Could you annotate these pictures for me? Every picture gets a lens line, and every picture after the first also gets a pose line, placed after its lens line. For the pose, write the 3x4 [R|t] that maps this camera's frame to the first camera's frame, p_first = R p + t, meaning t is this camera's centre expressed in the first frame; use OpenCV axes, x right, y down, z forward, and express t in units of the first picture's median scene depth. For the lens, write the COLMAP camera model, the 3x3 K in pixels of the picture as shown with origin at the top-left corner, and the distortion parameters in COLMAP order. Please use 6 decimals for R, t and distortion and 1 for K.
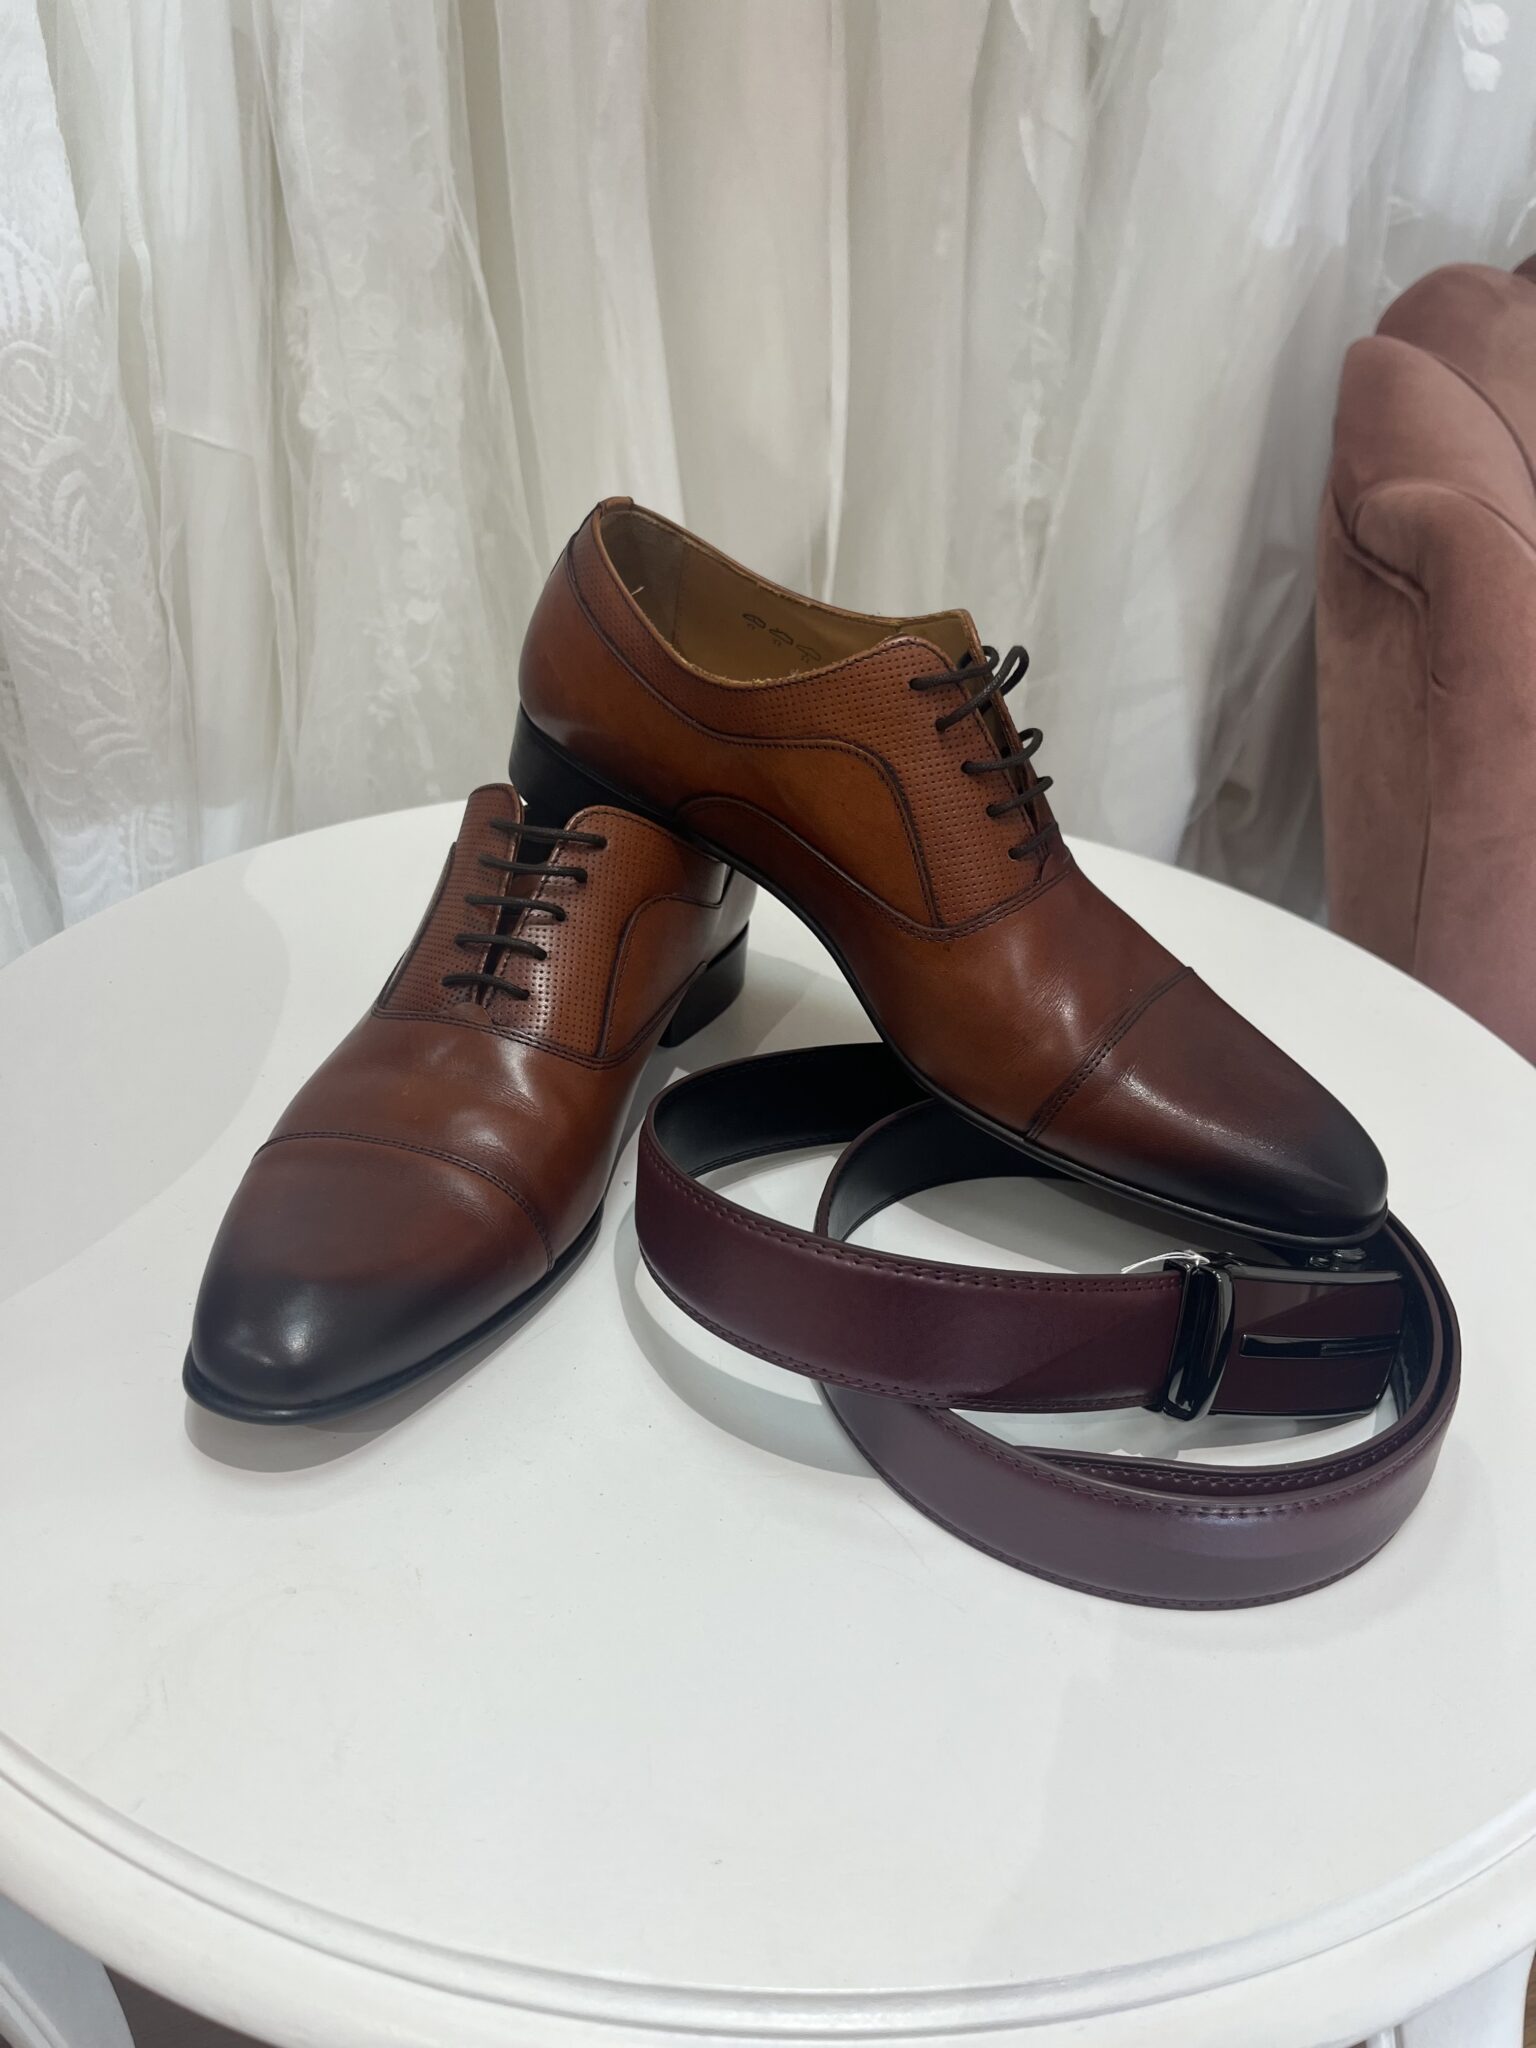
lens RADIAL K [[1614.5, 0, 767.9], [0, 1614.5, 1011.9], [0, 0, 1]] dist [0.033181, -0.066279]
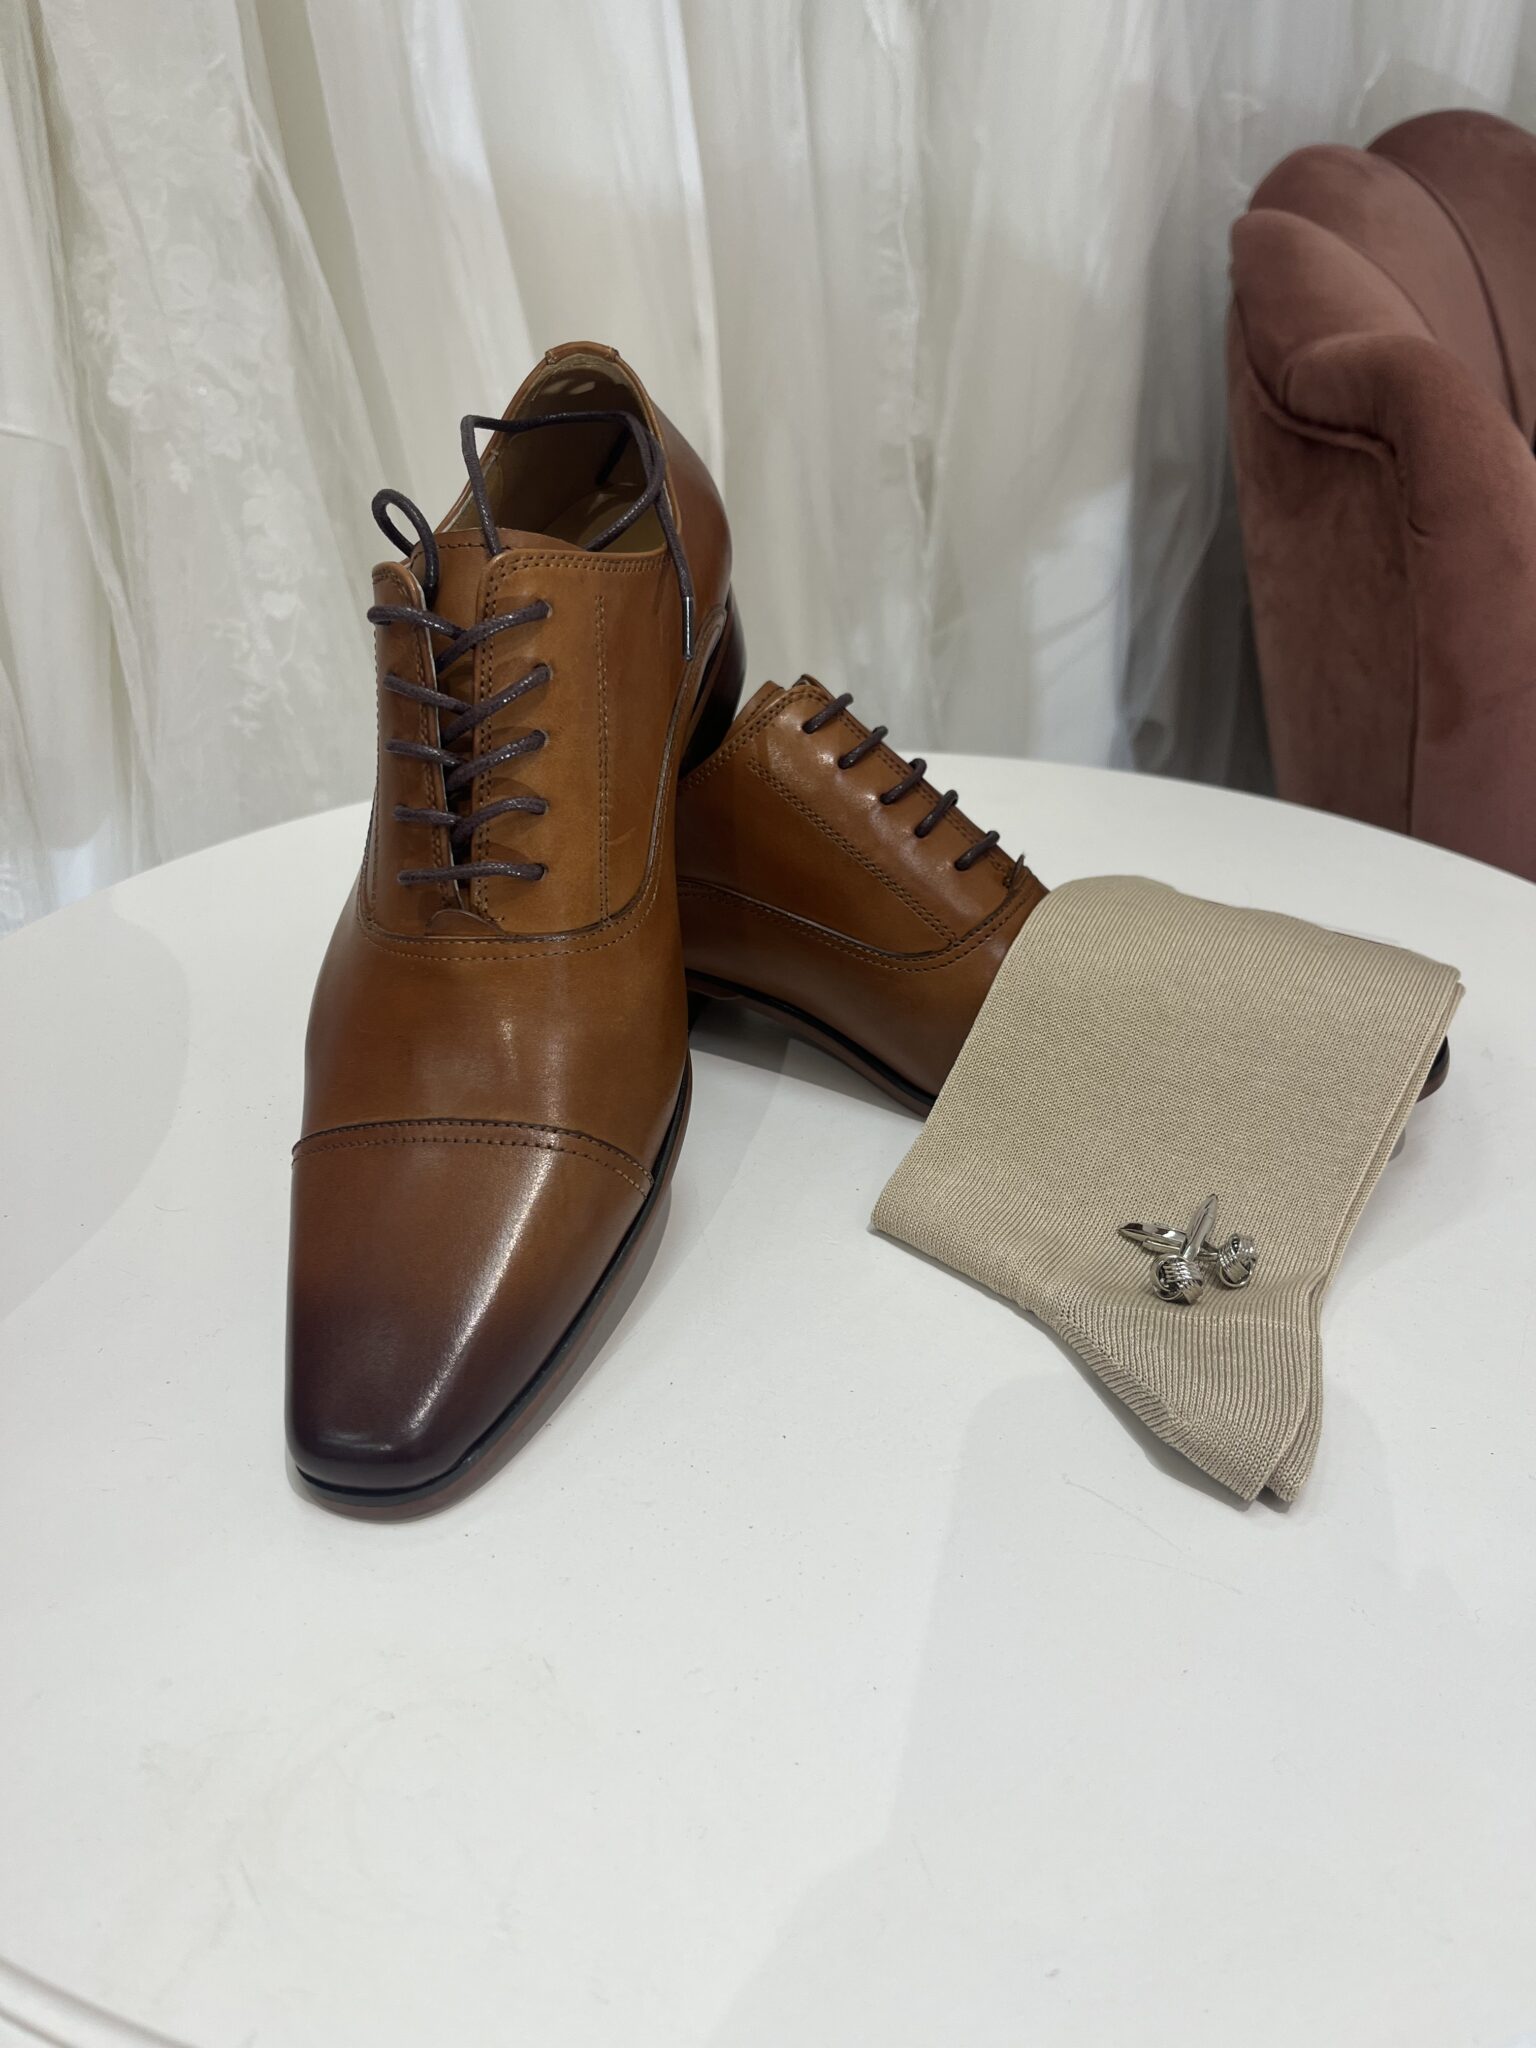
lens RADIAL K [[1614.5, 0, 770.4], [0, 1614.5, 1039.9], [0, 0, 1]] dist [0.033181, -0.066279]
pose [[0.986068, -0.137635, 0.093411, -0.066841], [0.139223, 0.990203, -0.010674, 0.036398], [-0.091027, 0.023530, 0.995570, 0.104485]]
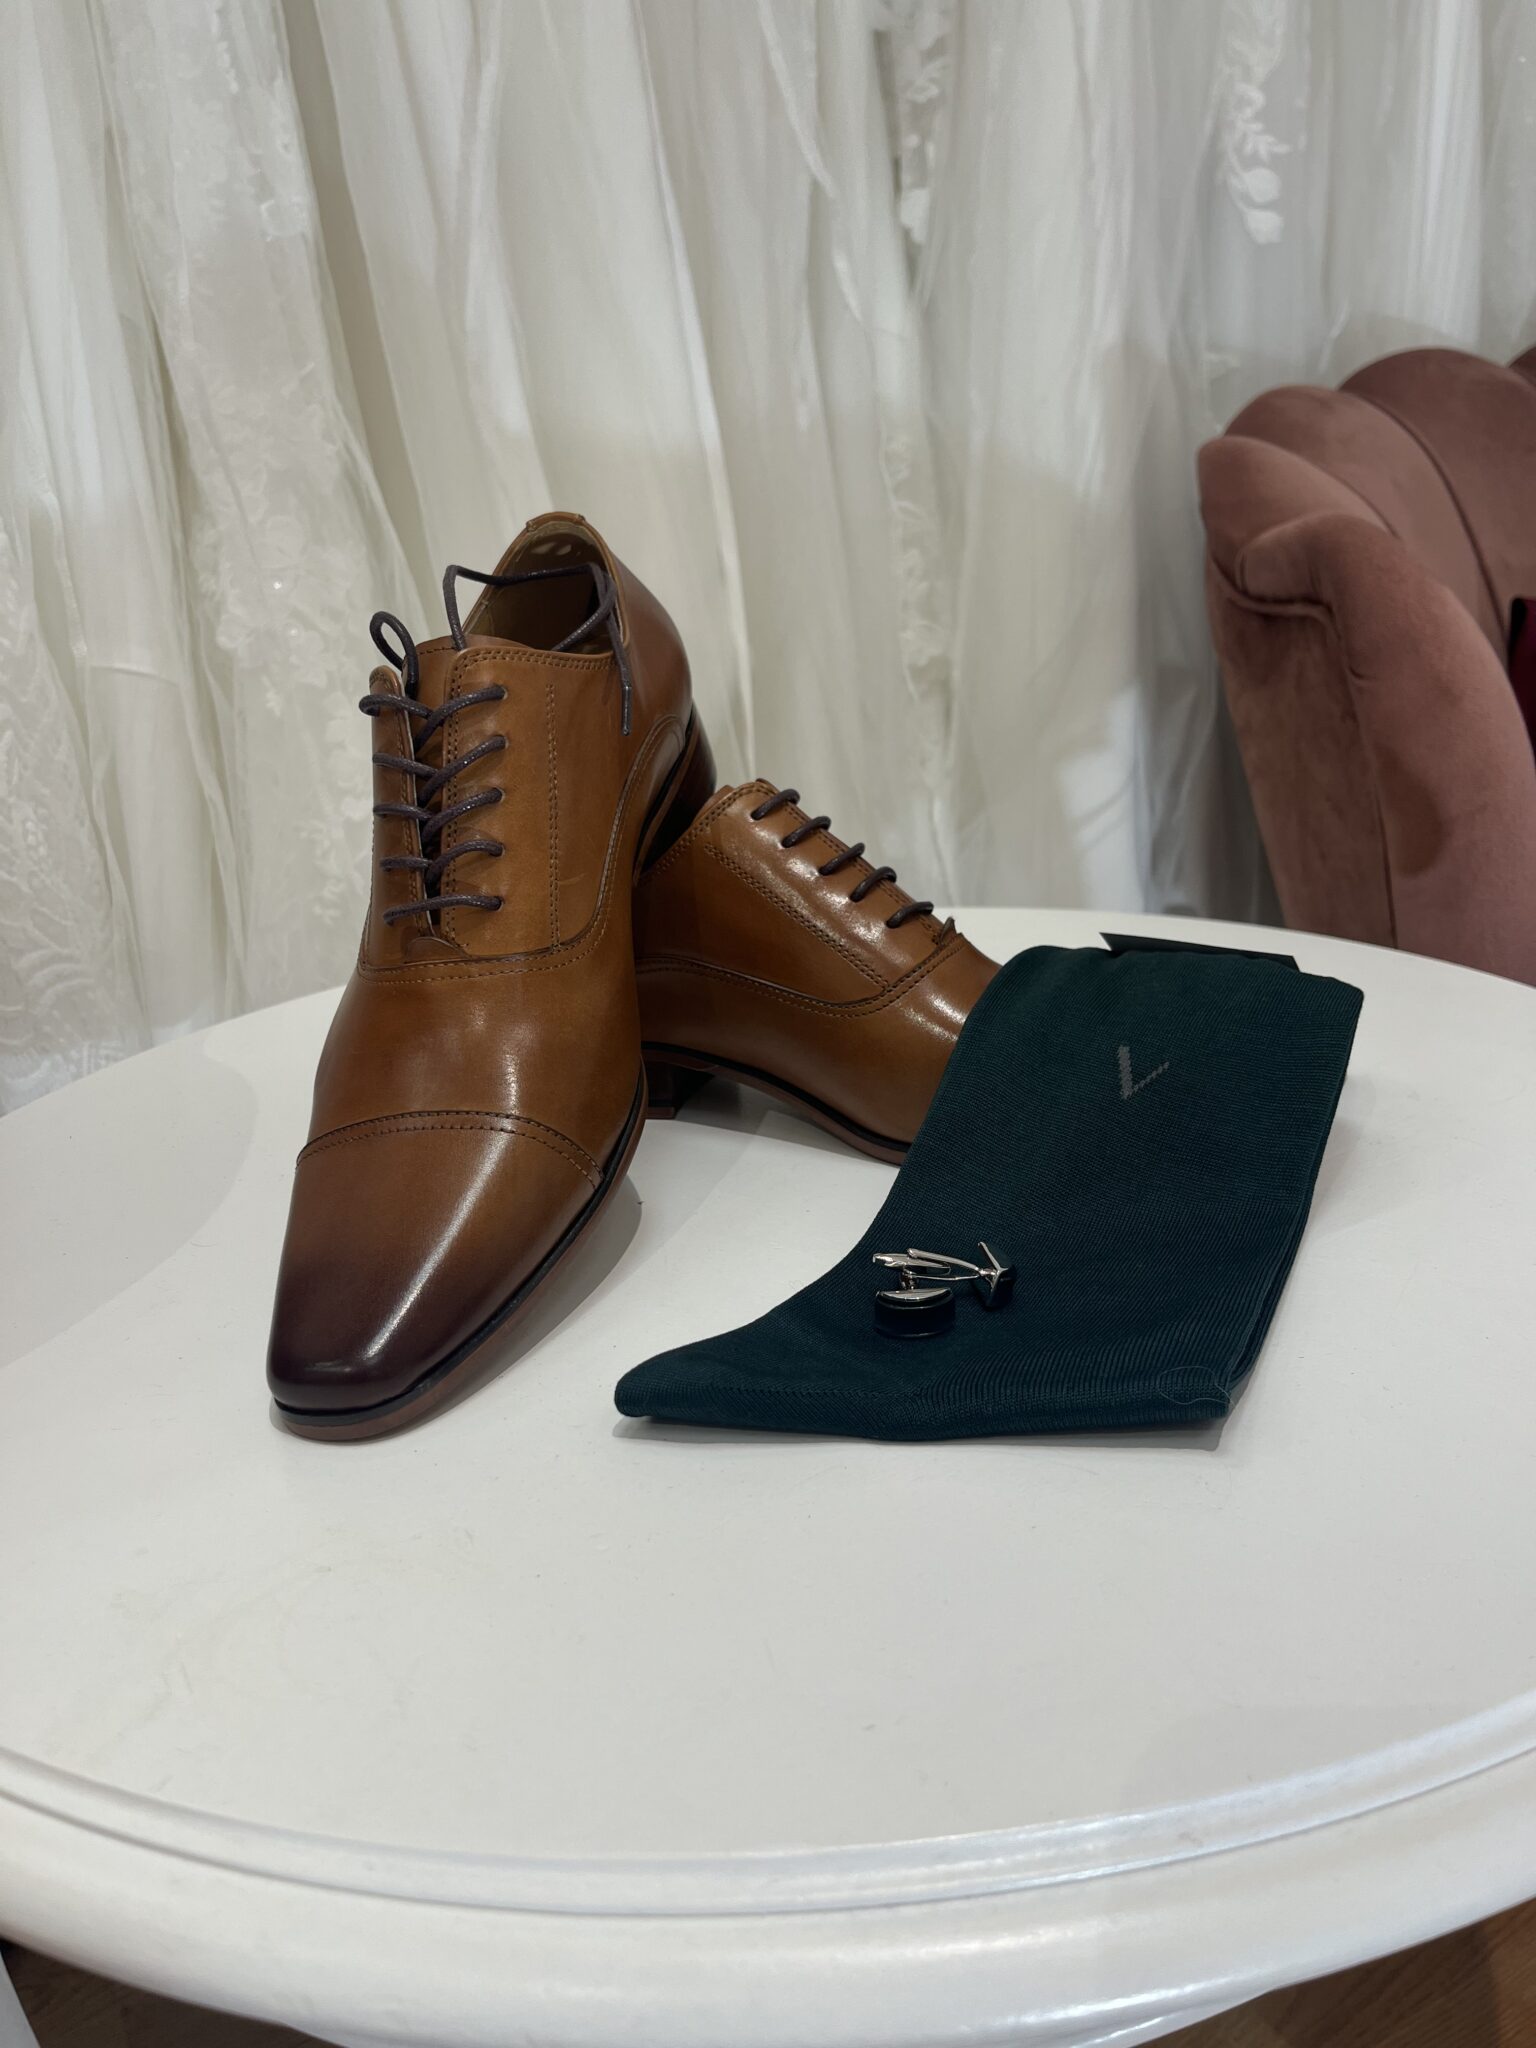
lens RADIAL K [[1614.5, 0, 759.0], [0, 1614.5, 1018.2], [0, 0, 1]] dist [0.033181, -0.066279]
pose [[0.986831, -0.157988, 0.034704, -0.023142], [0.161753, 0.964641, -0.208095, 0.133541], [-0.000601, 0.210968, 0.977493, 0.045419]]
